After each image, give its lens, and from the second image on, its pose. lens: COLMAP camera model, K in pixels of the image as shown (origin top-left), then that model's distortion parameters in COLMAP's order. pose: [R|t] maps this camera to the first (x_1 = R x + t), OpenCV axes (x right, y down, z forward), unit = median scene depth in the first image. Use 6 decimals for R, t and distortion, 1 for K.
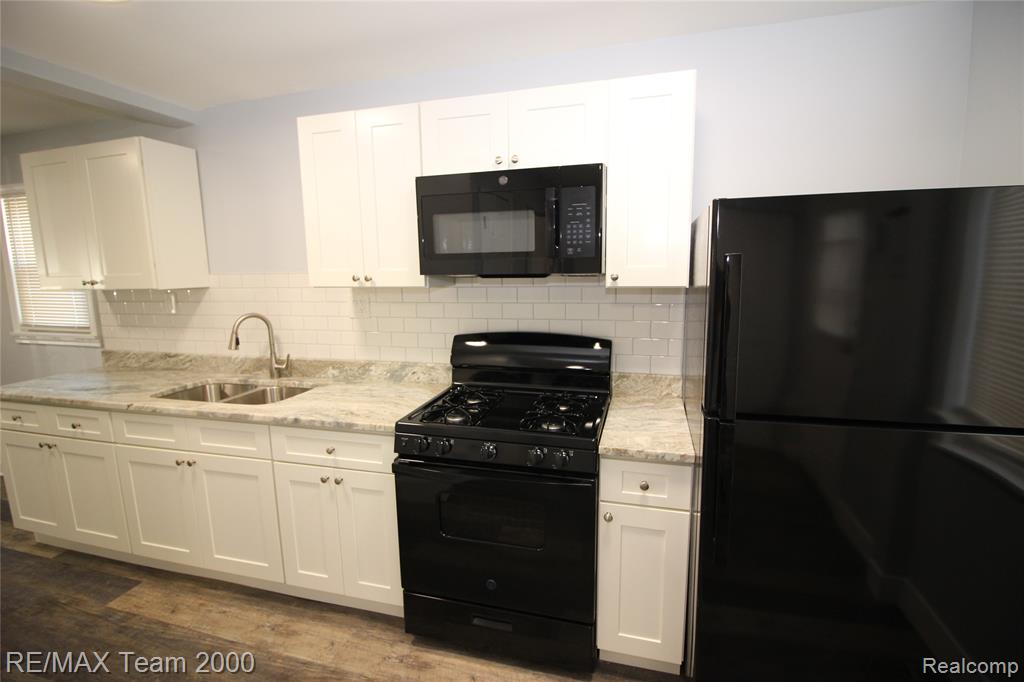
lens RADIAL K [[473.6, 0, 515.4], [0, 473.6, 337.0], [0, 0, 1]] dist [-0.001756, -0.013241]
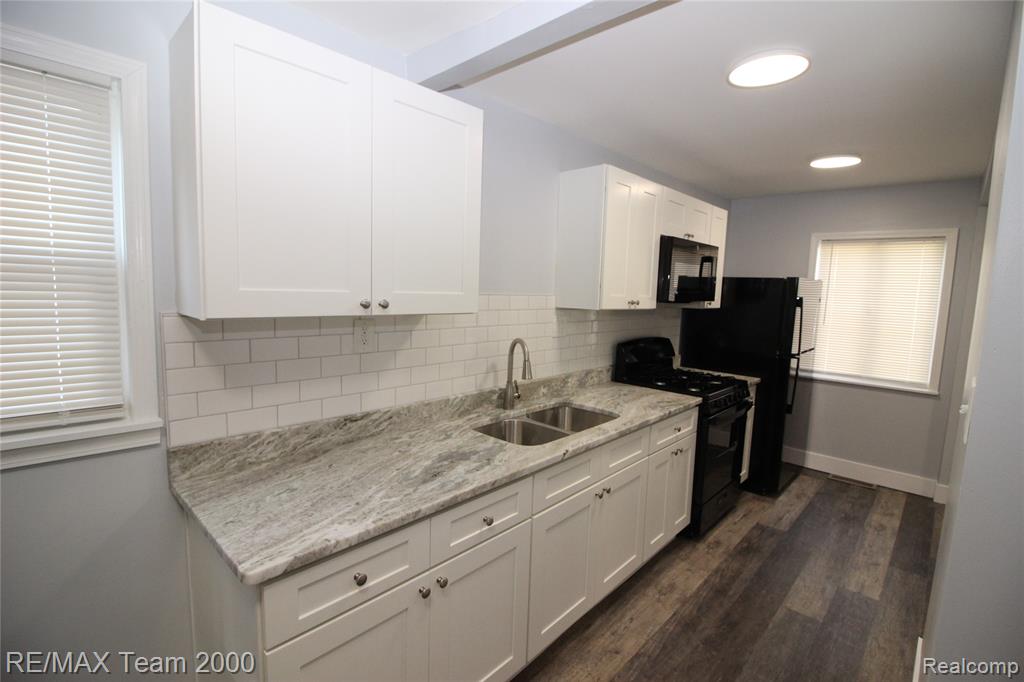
lens RADIAL K [[473.6, 0, 515.4], [0, 473.6, 337.0], [0, 0, 1]] dist [-0.001756, -0.013241]
pose [[0.458101, -0.059196, 0.886927, -1.634130], [0.092650, 0.995525, 0.018590, -0.084357], [-0.884059, 0.073657, 0.461535, 0.695510]]
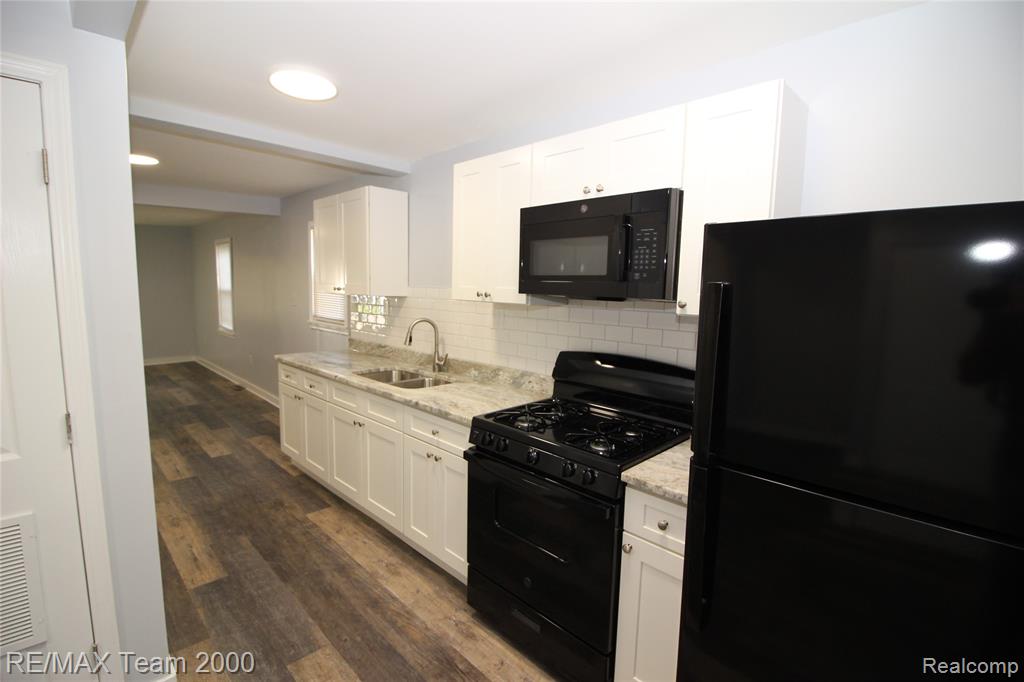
lens RADIAL K [[473.6, 0, 515.4], [0, 473.6, 337.0], [0, 0, 1]] dist [-0.001756, -0.013241]
pose [[0.871576, 0.089024, -0.482111, 0.327405], [-0.111394, 0.993615, -0.017907, -0.005726], [0.477438, 0.069312, 0.875927, 0.008175]]
